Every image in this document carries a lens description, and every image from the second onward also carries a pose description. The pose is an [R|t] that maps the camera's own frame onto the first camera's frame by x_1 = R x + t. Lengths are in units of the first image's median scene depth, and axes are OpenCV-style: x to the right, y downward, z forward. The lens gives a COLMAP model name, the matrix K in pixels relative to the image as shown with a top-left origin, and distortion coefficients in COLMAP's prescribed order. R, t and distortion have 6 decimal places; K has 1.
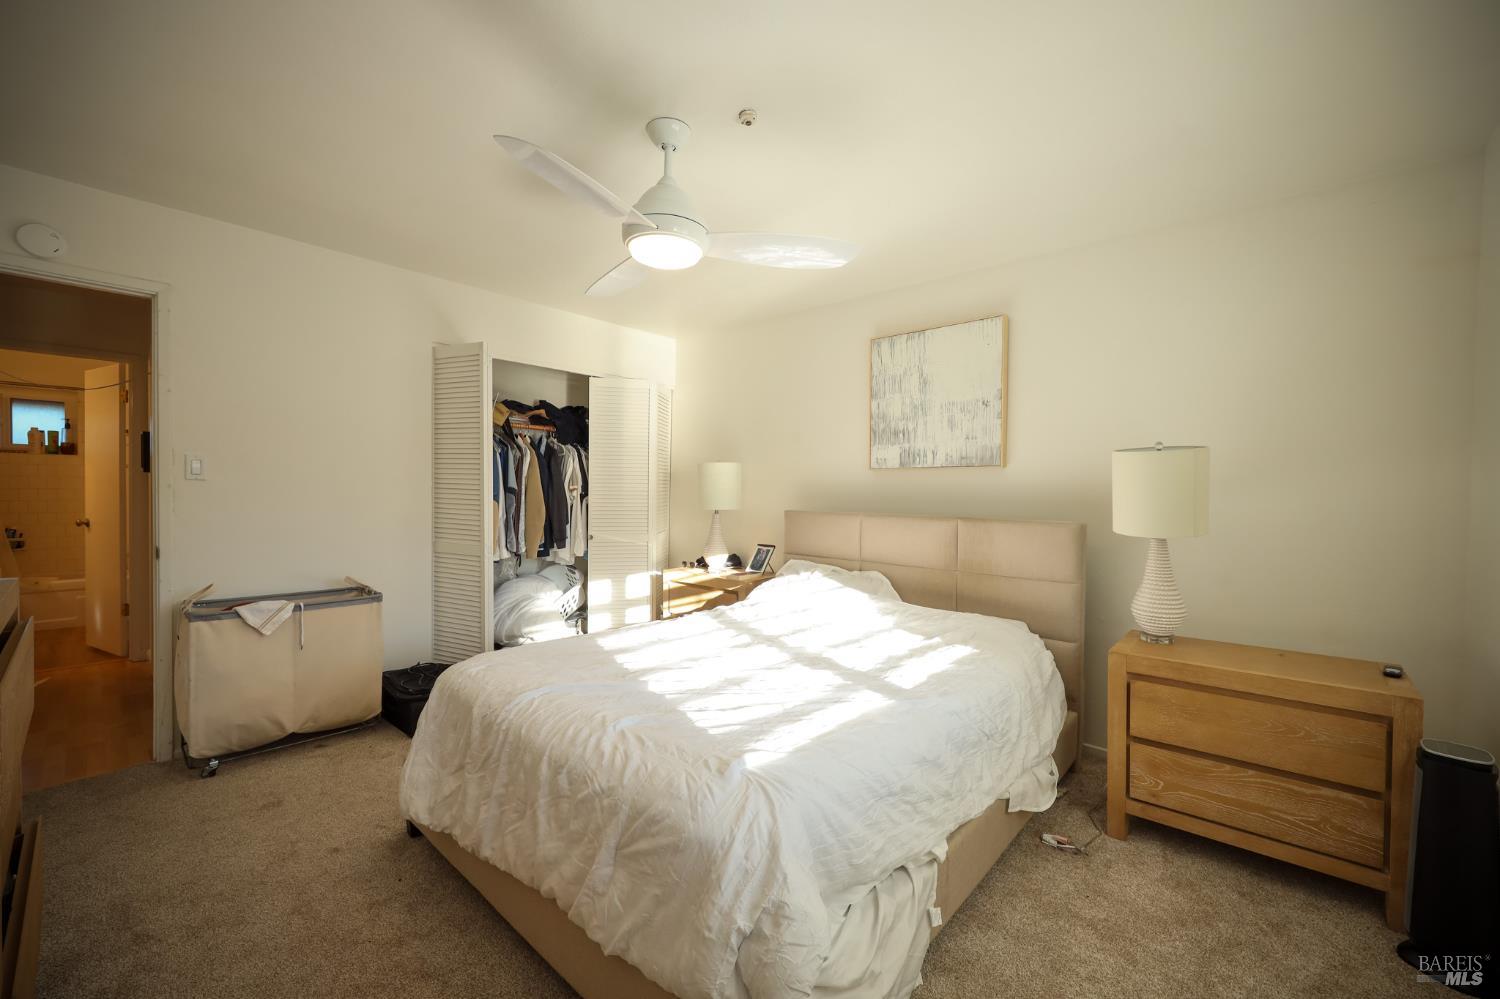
lens RADIAL K [[595.9, 0, 748.4], [0, 595.9, 498.8], [0, 0, 1]] dist [-0.000238, -0.000178]
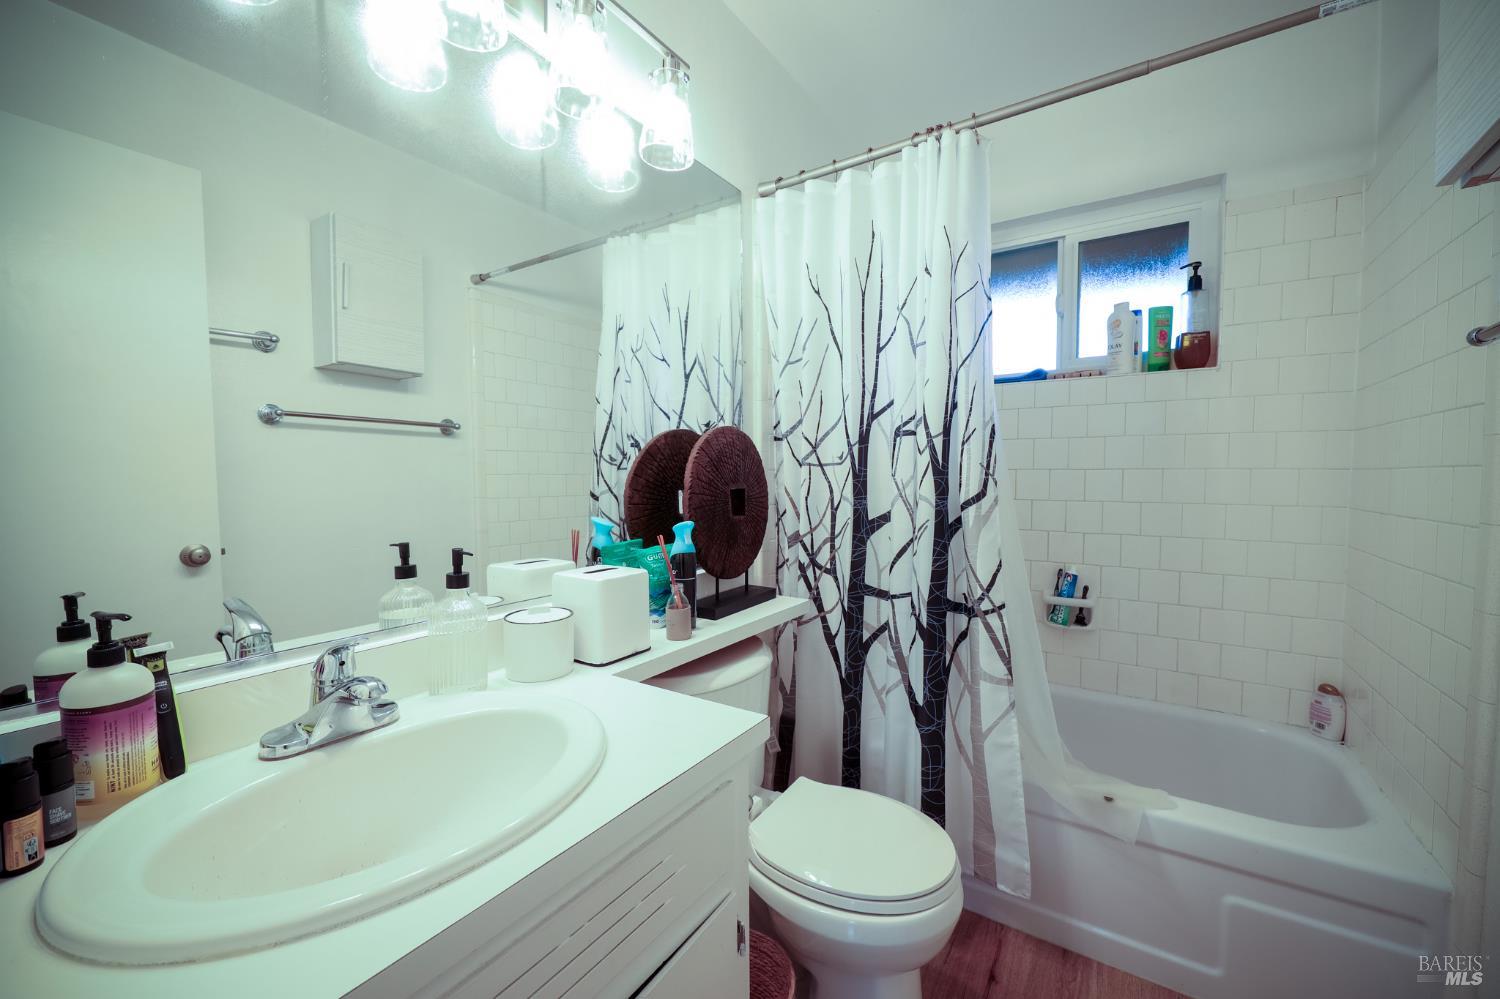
lens RADIAL K [[595.9, 0, 747.9], [0, 595.9, 501.9], [0, 0, 1]] dist [-0.000238, -0.000178]
pose [[0.149623, 0.043777, -0.987774, -0.842371], [-0.007795, 0.999041, 0.043095, -0.009189], [0.988712, 0.001251, 0.149821, 0.697905]]
